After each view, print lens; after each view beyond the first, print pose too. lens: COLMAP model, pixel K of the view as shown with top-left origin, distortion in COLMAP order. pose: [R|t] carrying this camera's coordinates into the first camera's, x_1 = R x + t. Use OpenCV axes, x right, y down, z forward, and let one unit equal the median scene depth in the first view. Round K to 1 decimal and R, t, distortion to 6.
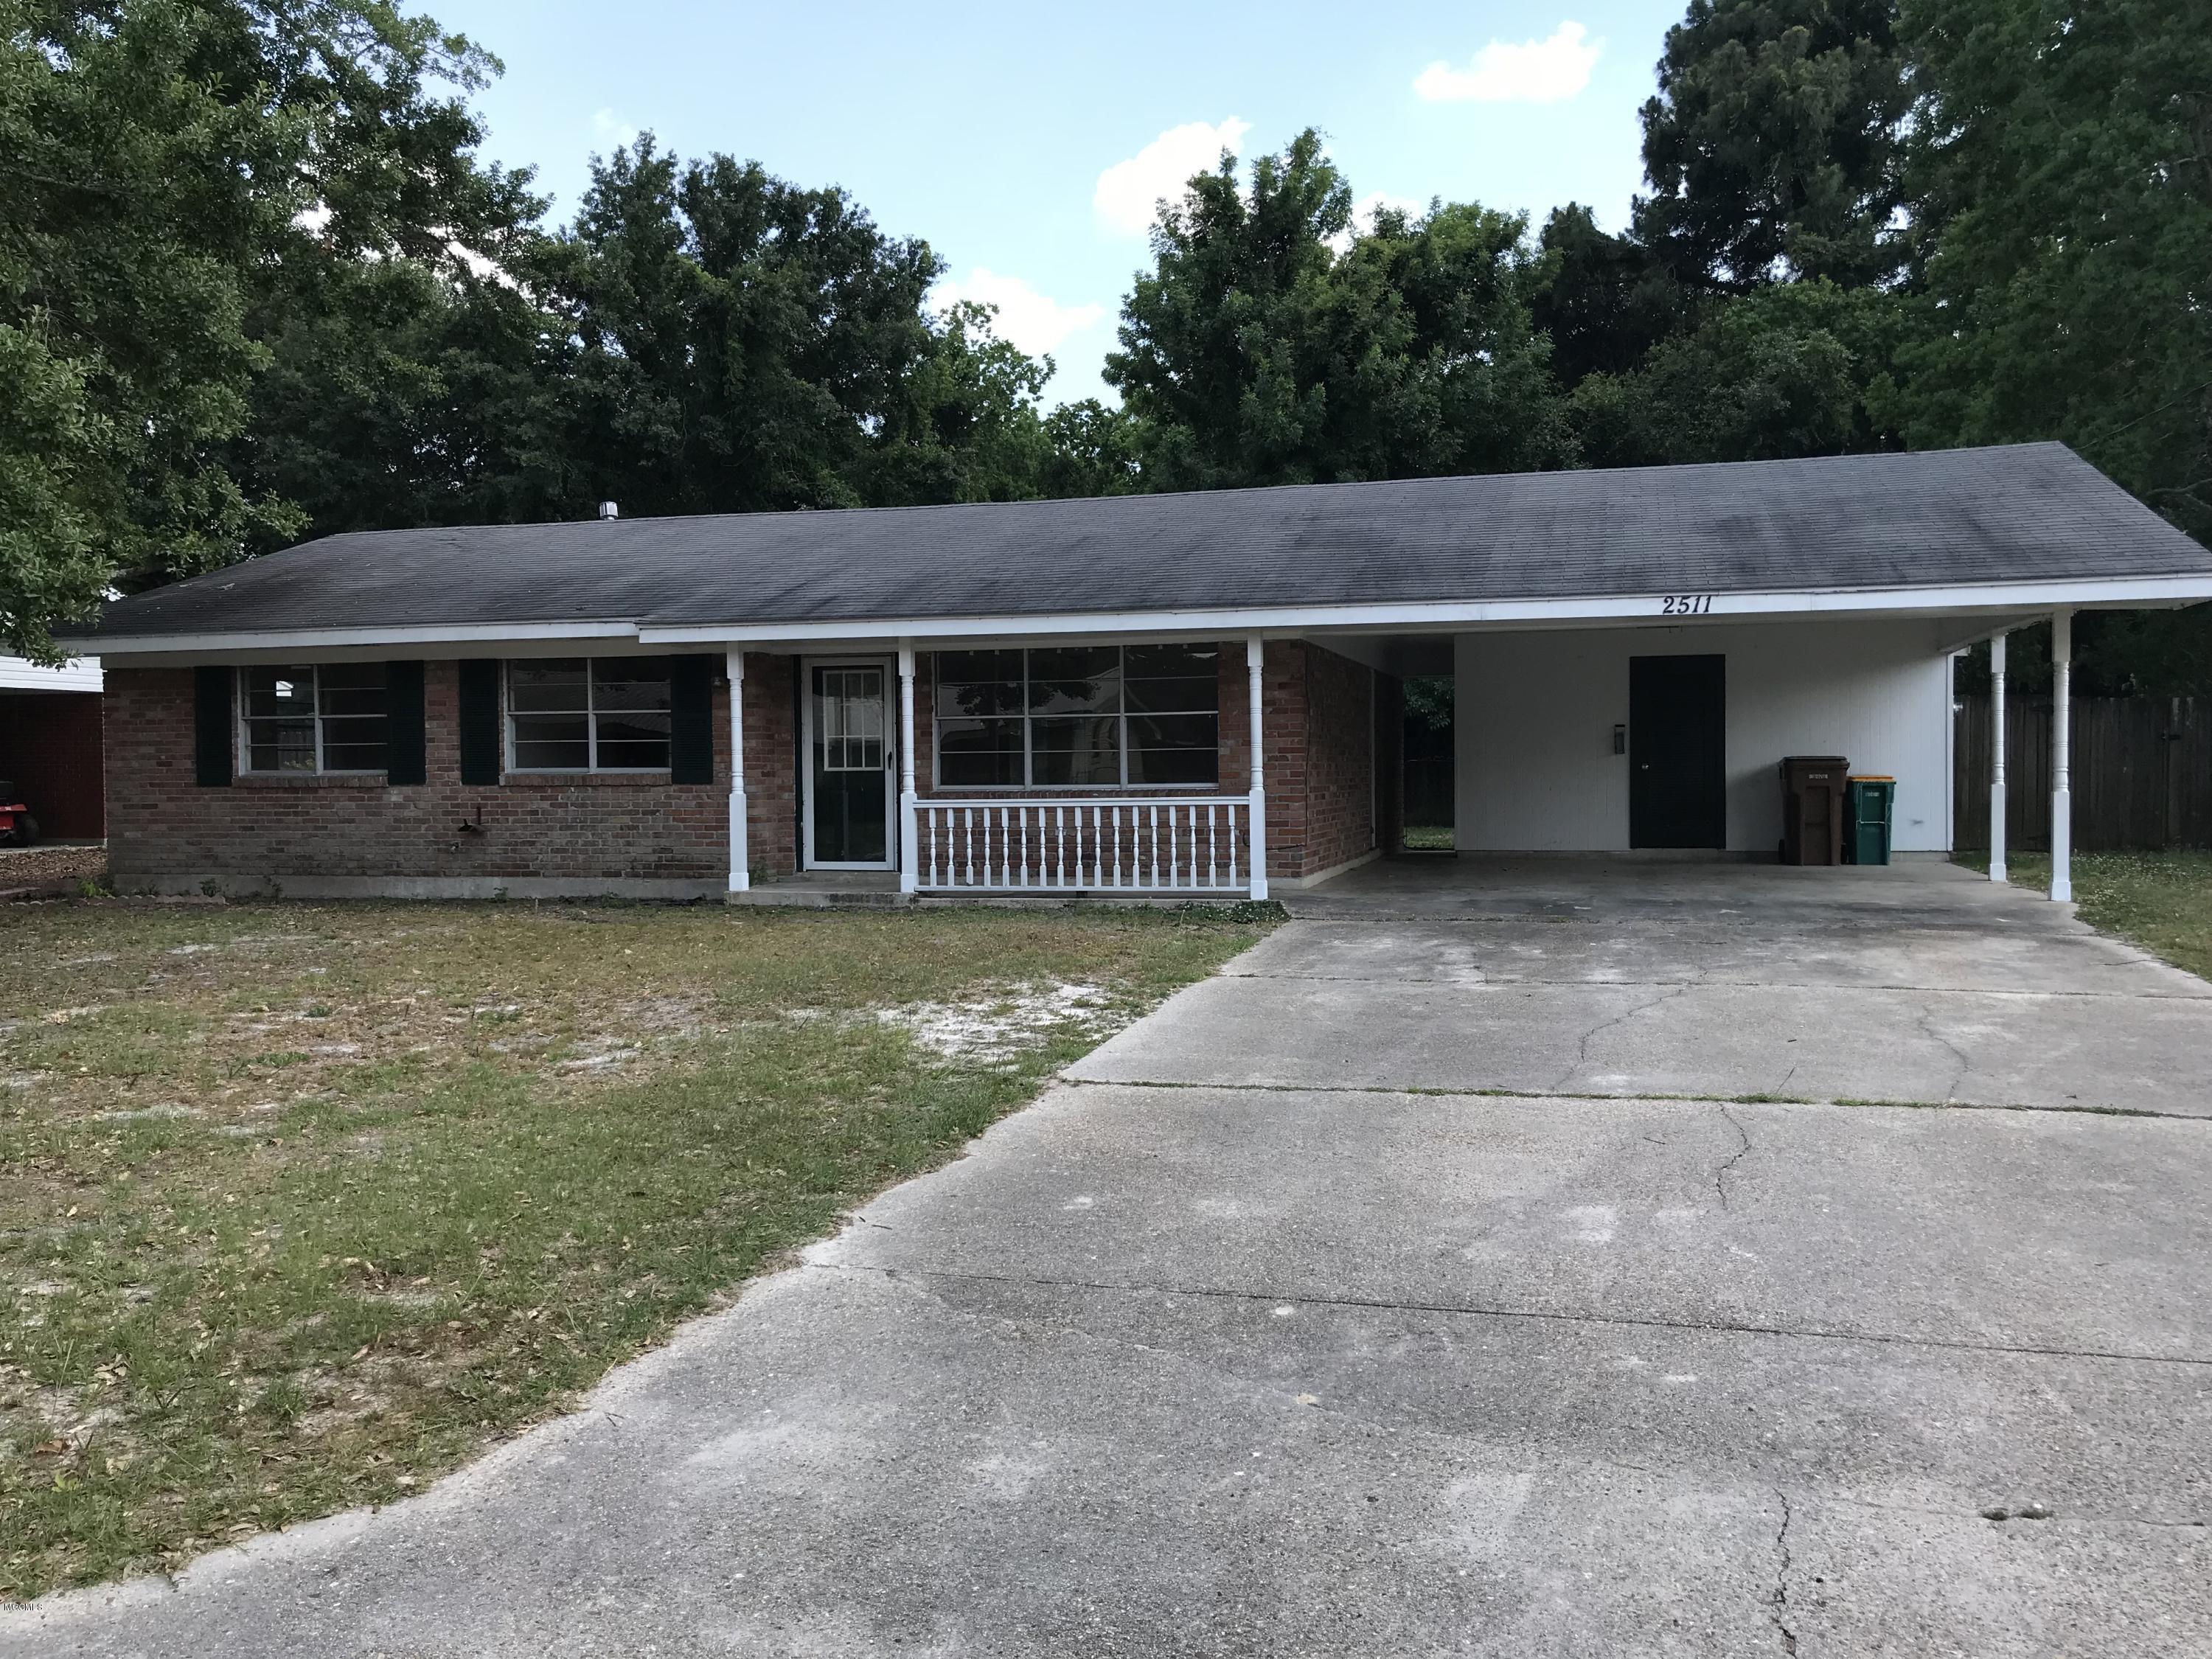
lens RADIAL K [[1811.2, 0, 1103.8], [0, 1811.2, 791.2], [0, 0, 1]] dist [0.013378, -0.002137]
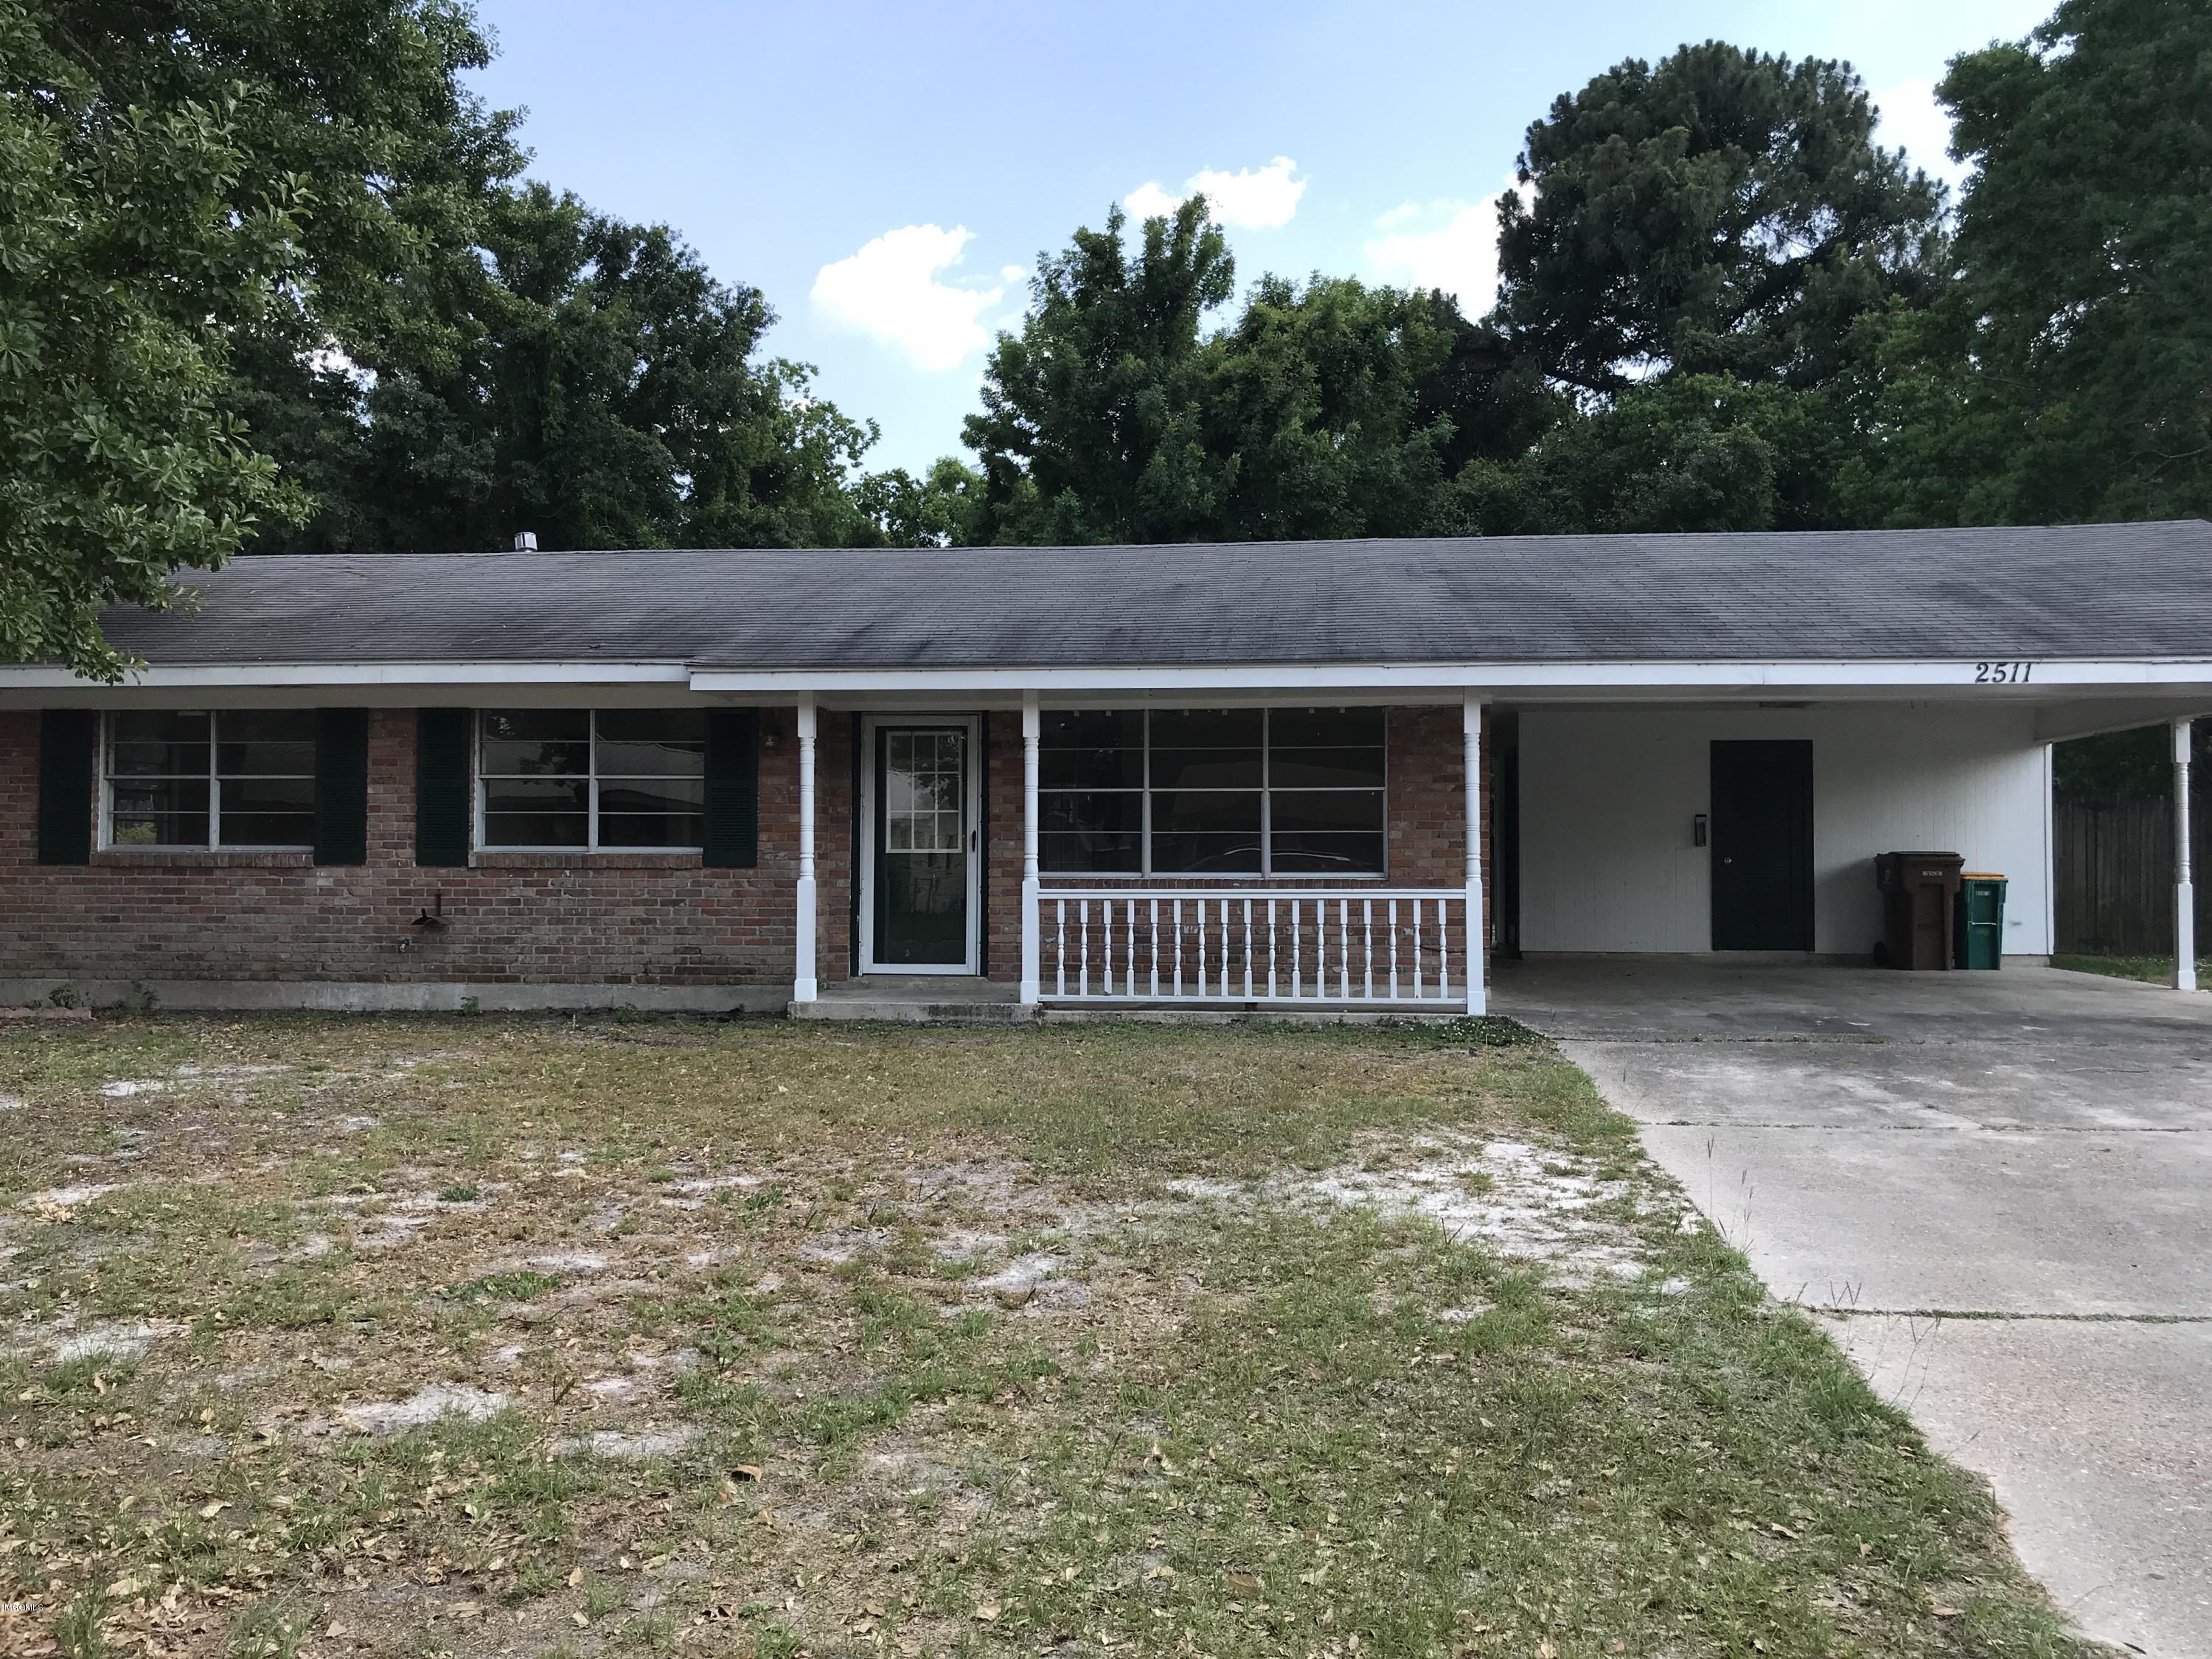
lens RADIAL K [[1813.1, 0, 1102.0], [0, 1813.1, 792.1], [0, 0, 1]] dist [0.027281, -0.033883]
pose [[0.986783, 0.017668, 0.161078, -0.186118], [-0.009601, 0.998667, -0.050723, 0.001726], [-0.161760, 0.048506, 0.985637, 0.167646]]
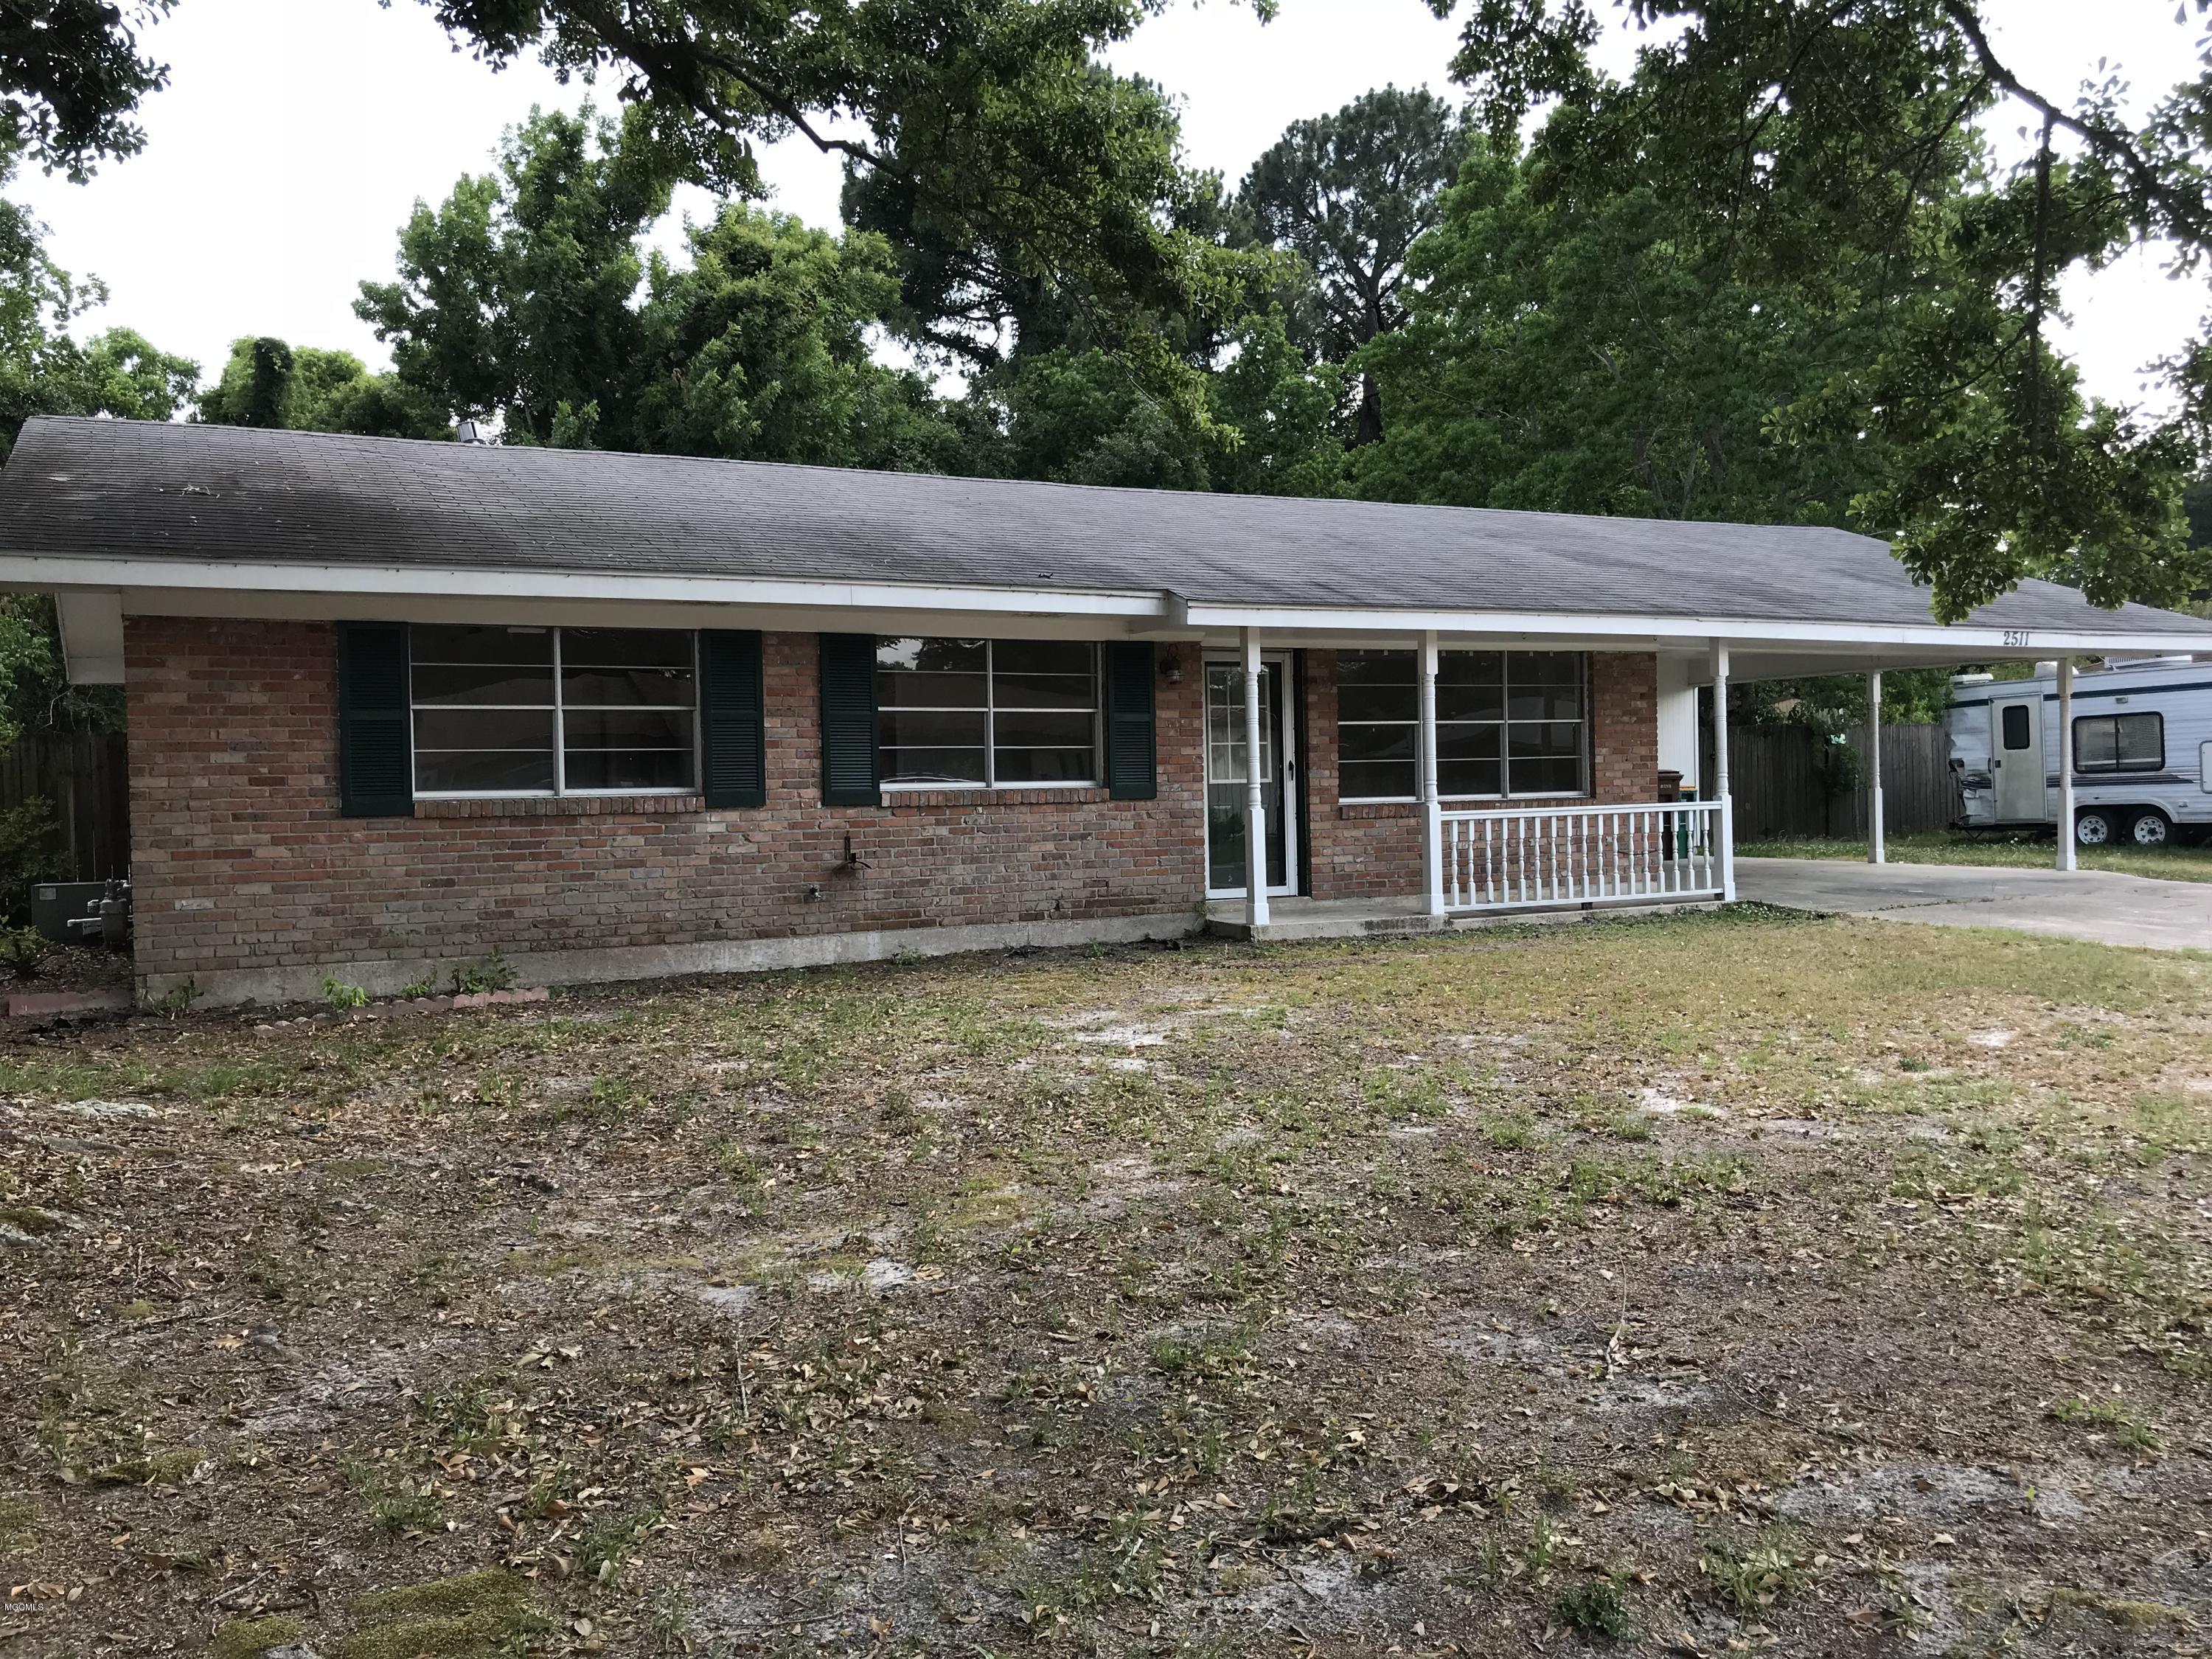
lens RADIAL K [[1810.8, 0, 1102.4], [0, 1810.8, 802.3], [0, 0, 1]] dist [0.088820, -0.179906]
pose [[0.742595, -0.012023, 0.669632, -0.749951], [0.021701, 0.999746, -0.006116, 0.001484], [-0.669389, 0.019073, 0.742668, 0.388177]]
